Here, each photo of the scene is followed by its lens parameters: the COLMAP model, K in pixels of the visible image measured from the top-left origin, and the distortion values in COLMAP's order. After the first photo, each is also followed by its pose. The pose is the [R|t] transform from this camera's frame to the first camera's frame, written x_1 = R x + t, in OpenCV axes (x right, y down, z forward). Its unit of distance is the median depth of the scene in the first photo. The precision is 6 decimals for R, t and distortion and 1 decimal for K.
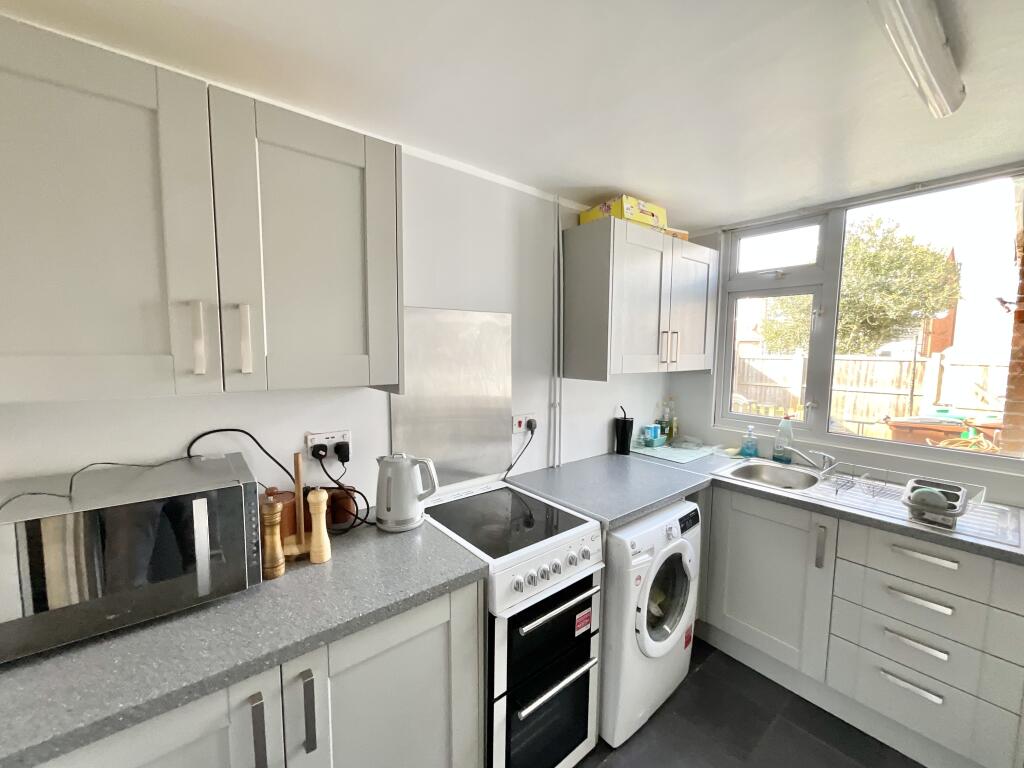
lens RADIAL K [[414.5, 0, 514.4], [0, 414.5, 385.3], [0, 0, 1]] dist [-0.001550, -0.000032]
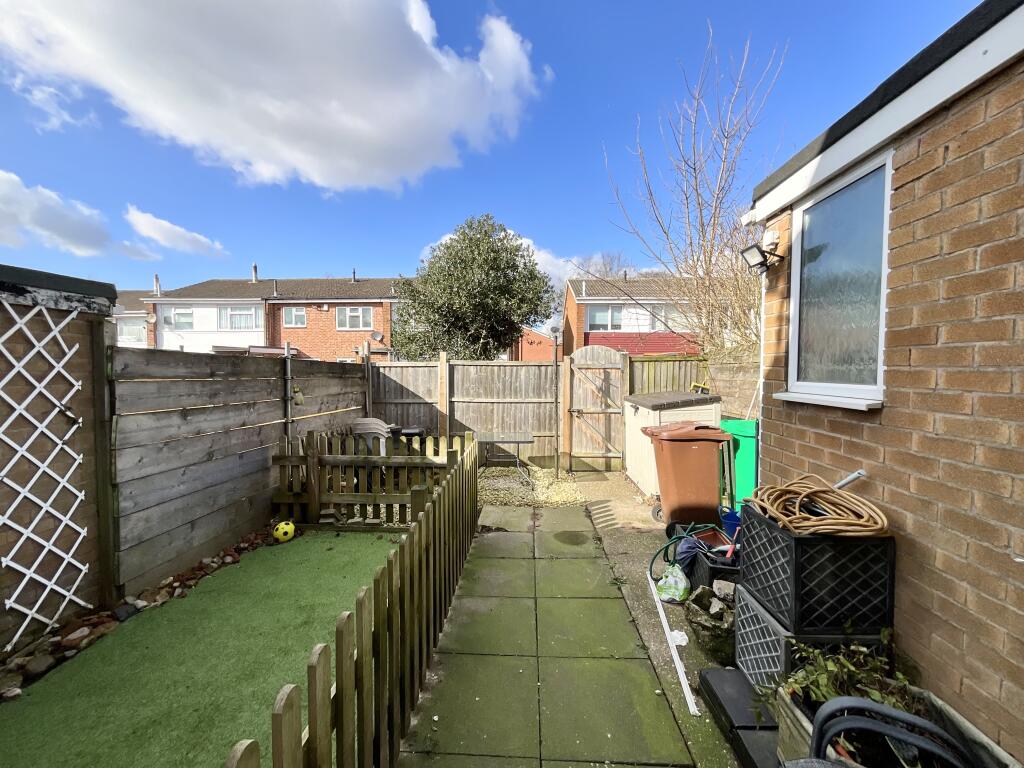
lens RADIAL K [[414.5, 0, 514.9], [0, 414.5, 382.2], [0, 0, 1]] dist [-0.001550, -0.000032]
pose [[0.668873, -0.034166, 0.742591, 0.196416], [0.068648, 0.997514, -0.015938, -0.010403], [-0.740200, 0.061637, 0.669555, 0.377824]]
